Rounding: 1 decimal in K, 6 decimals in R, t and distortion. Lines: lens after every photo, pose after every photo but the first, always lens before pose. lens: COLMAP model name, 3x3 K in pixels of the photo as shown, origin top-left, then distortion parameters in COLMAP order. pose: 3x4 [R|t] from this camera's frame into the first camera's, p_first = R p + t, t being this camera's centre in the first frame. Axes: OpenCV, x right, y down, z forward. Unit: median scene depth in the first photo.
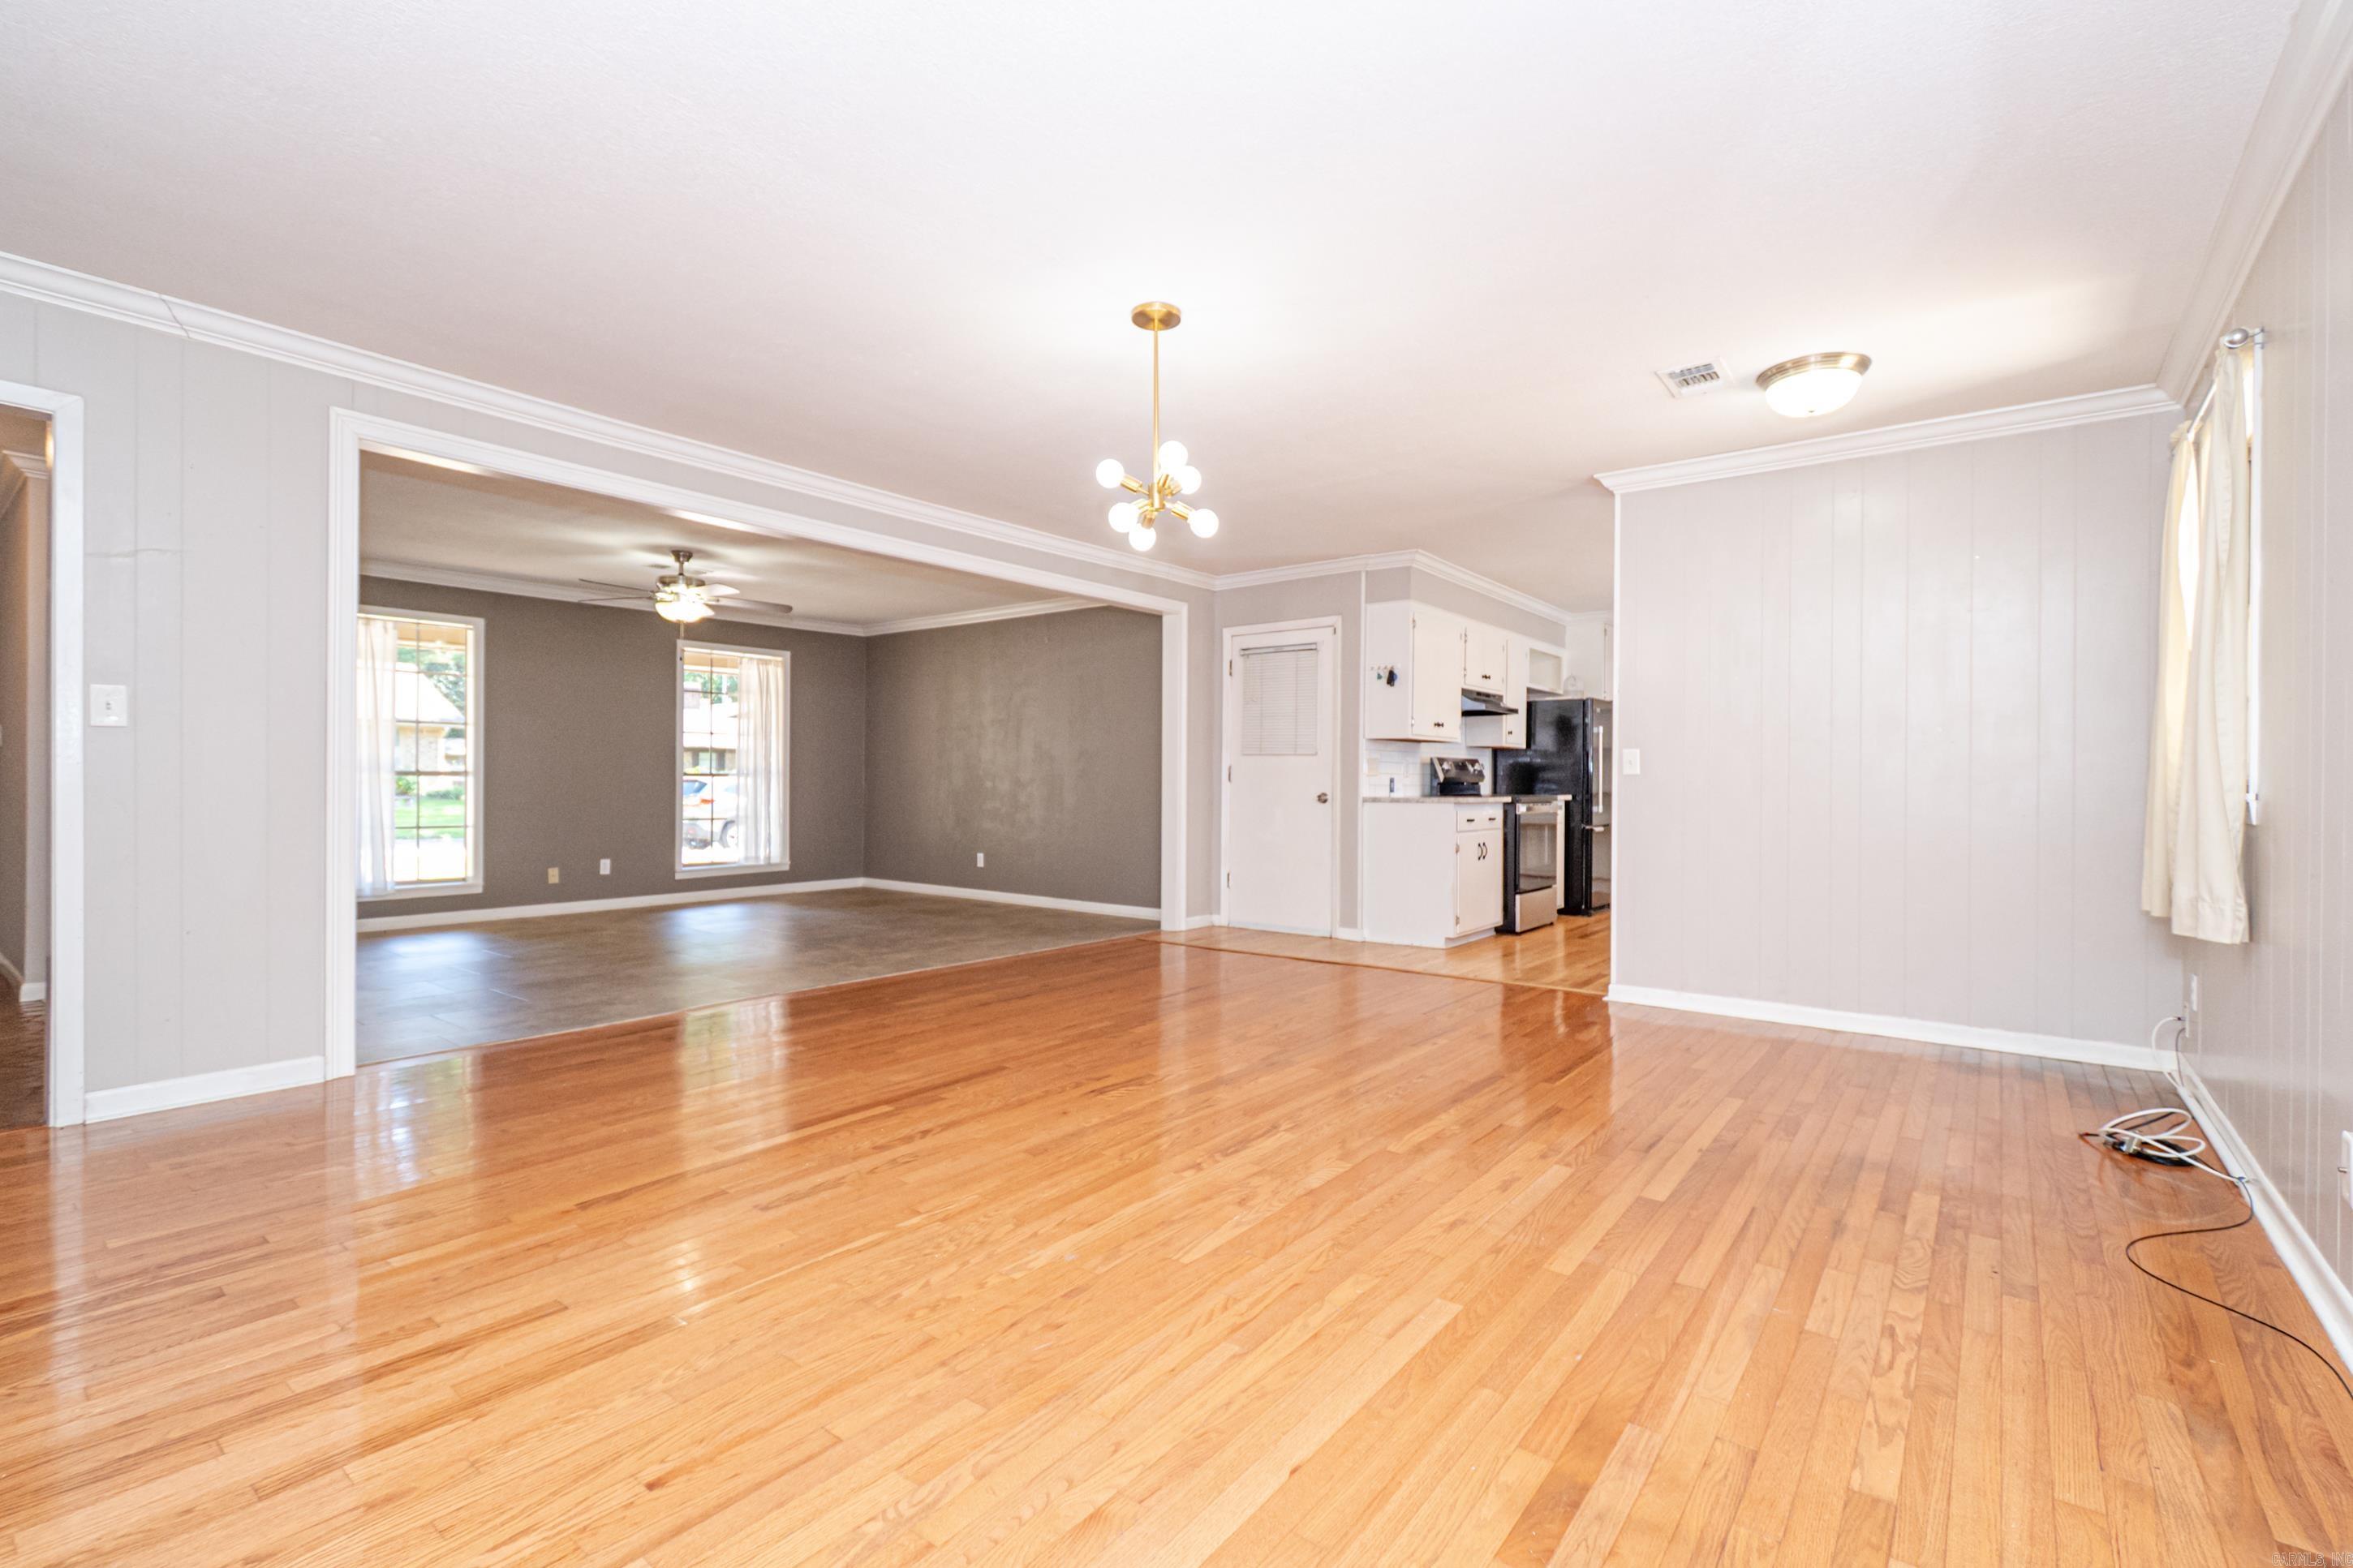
lens RADIAL K [[1051.4, 0, 1170.6], [0, 1051.4, 786.6], [0, 0, 1]] dist [0.009938, -0.004536]
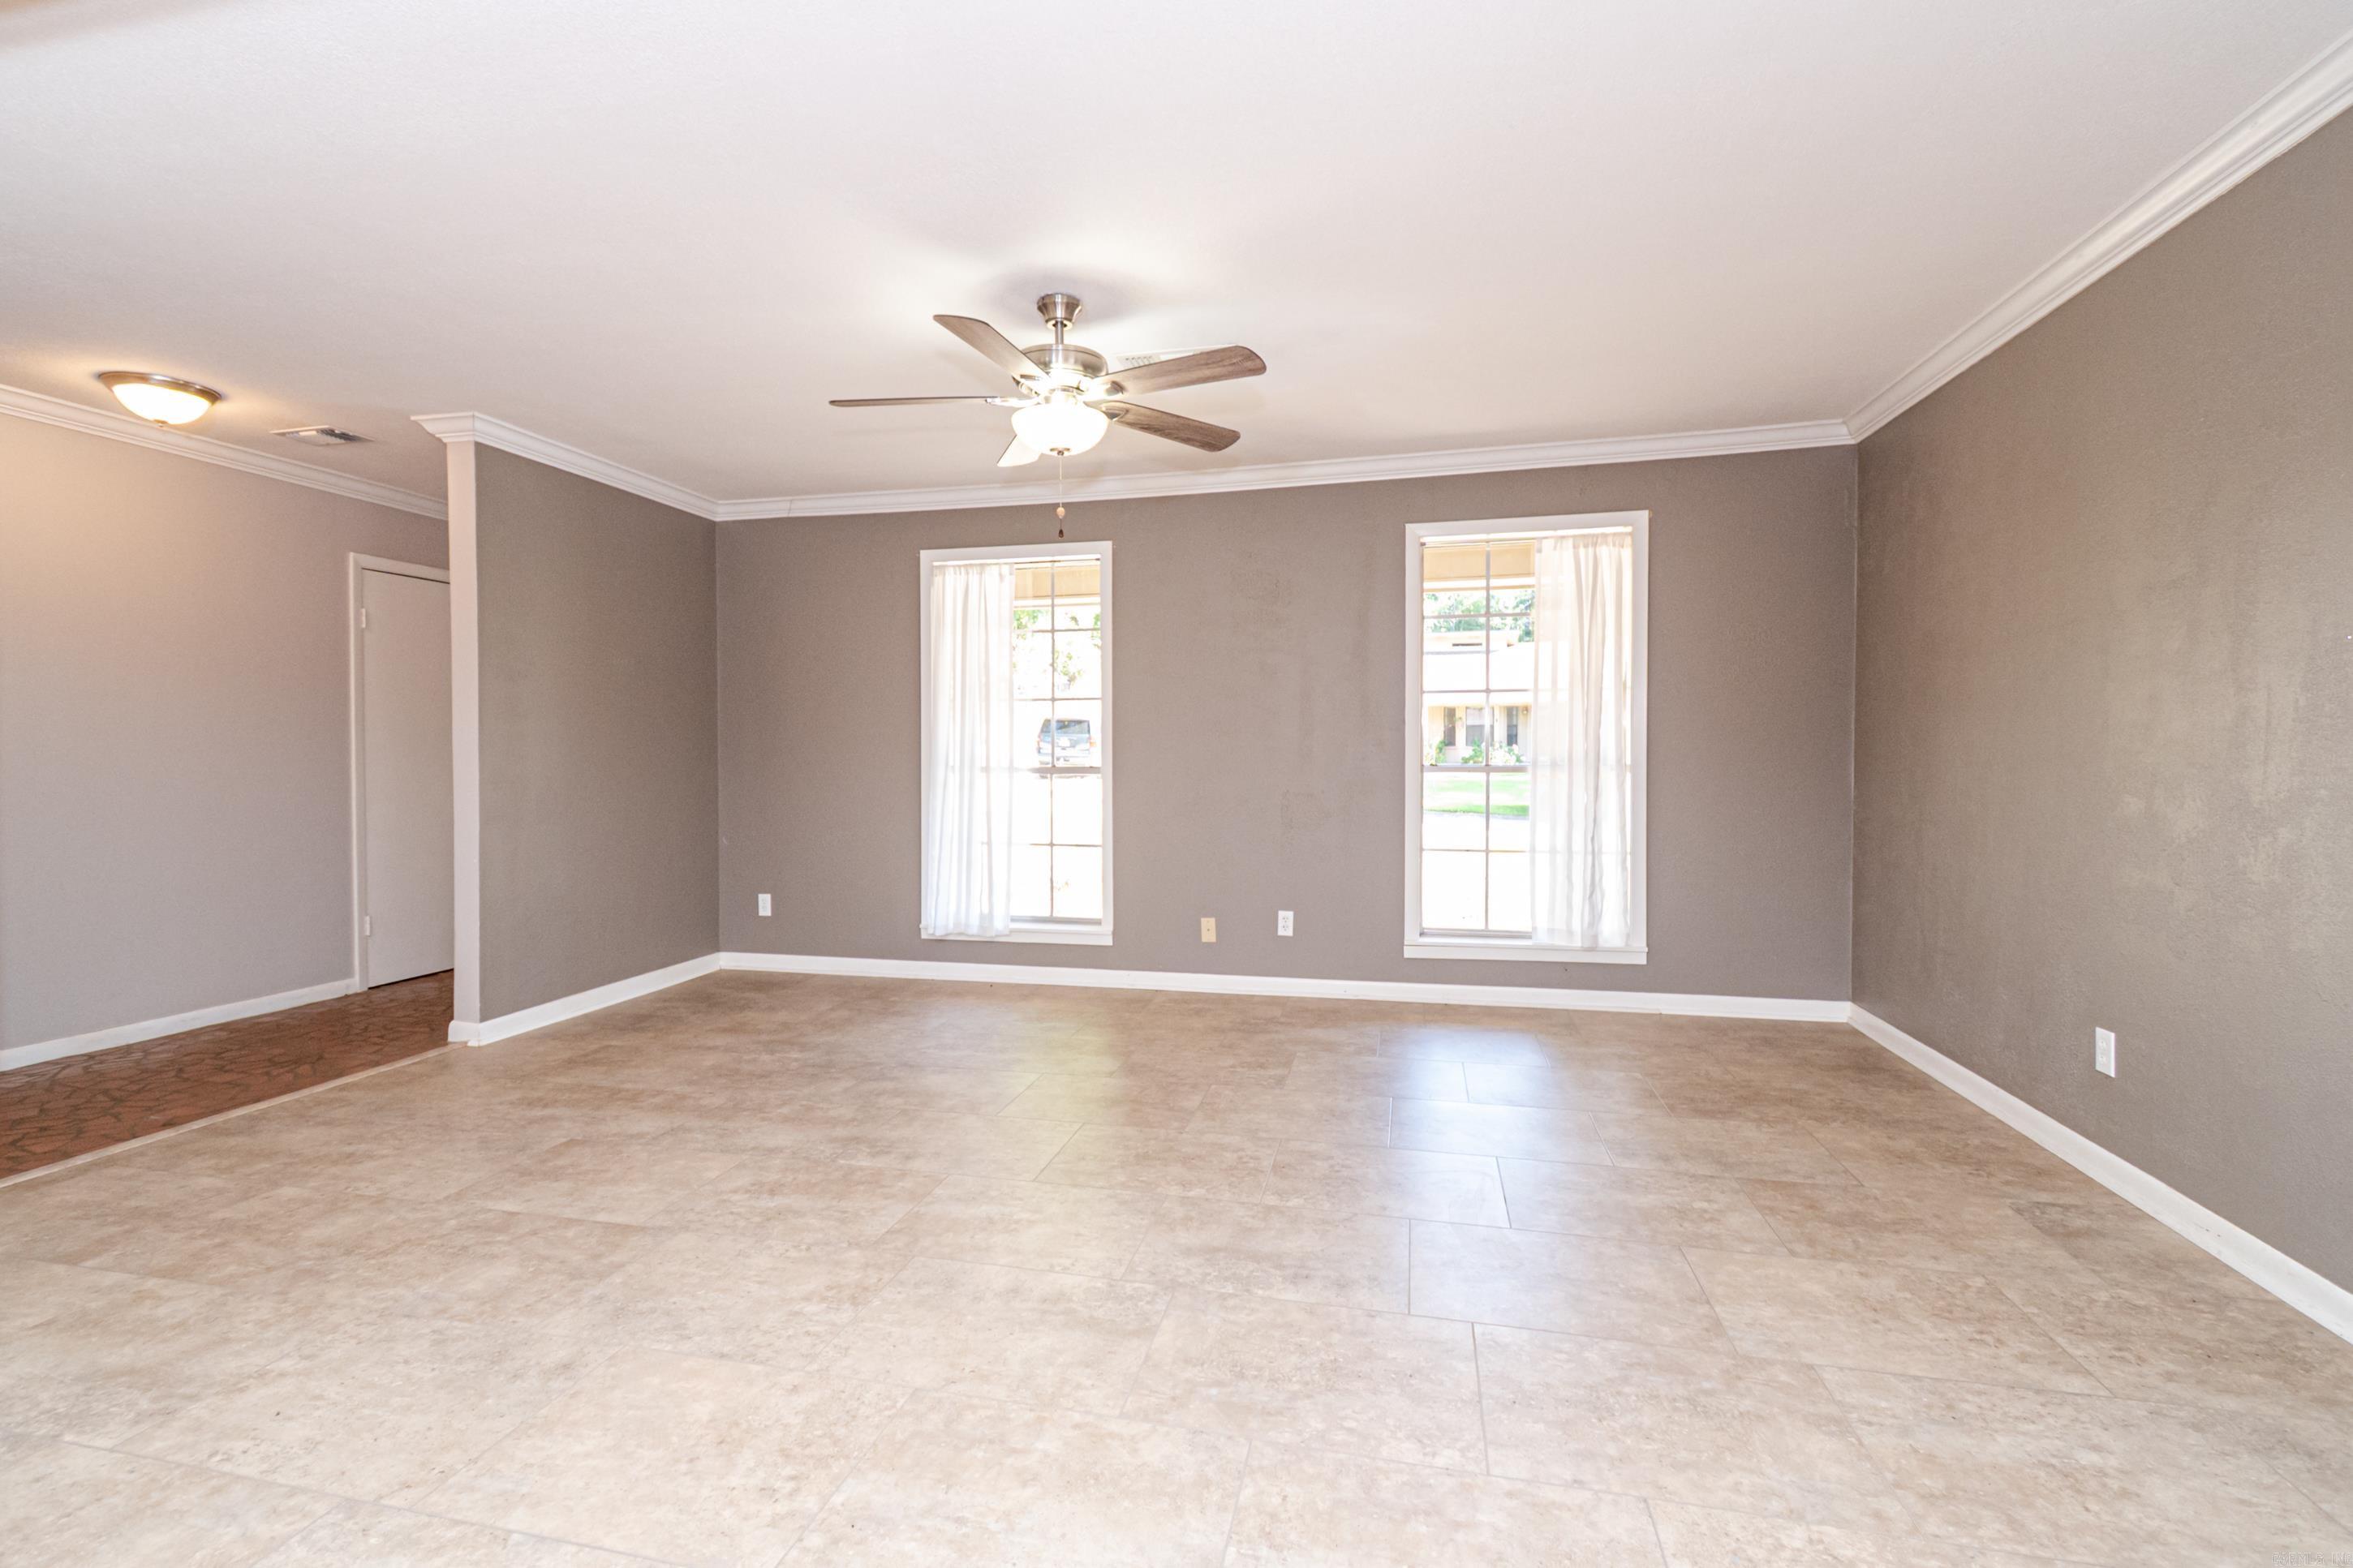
lens RADIAL K [[1051.4, 0, 1175.3], [0, 1051.4, 772.5], [0, 0, 1]] dist [0.009938, -0.004536]
pose [[0.426992, 0.008940, -0.904211, -0.019422], [0.004297, 0.999920, 0.011915, -0.015968], [0.904245, -0.008973, 0.426920, 0.630126]]
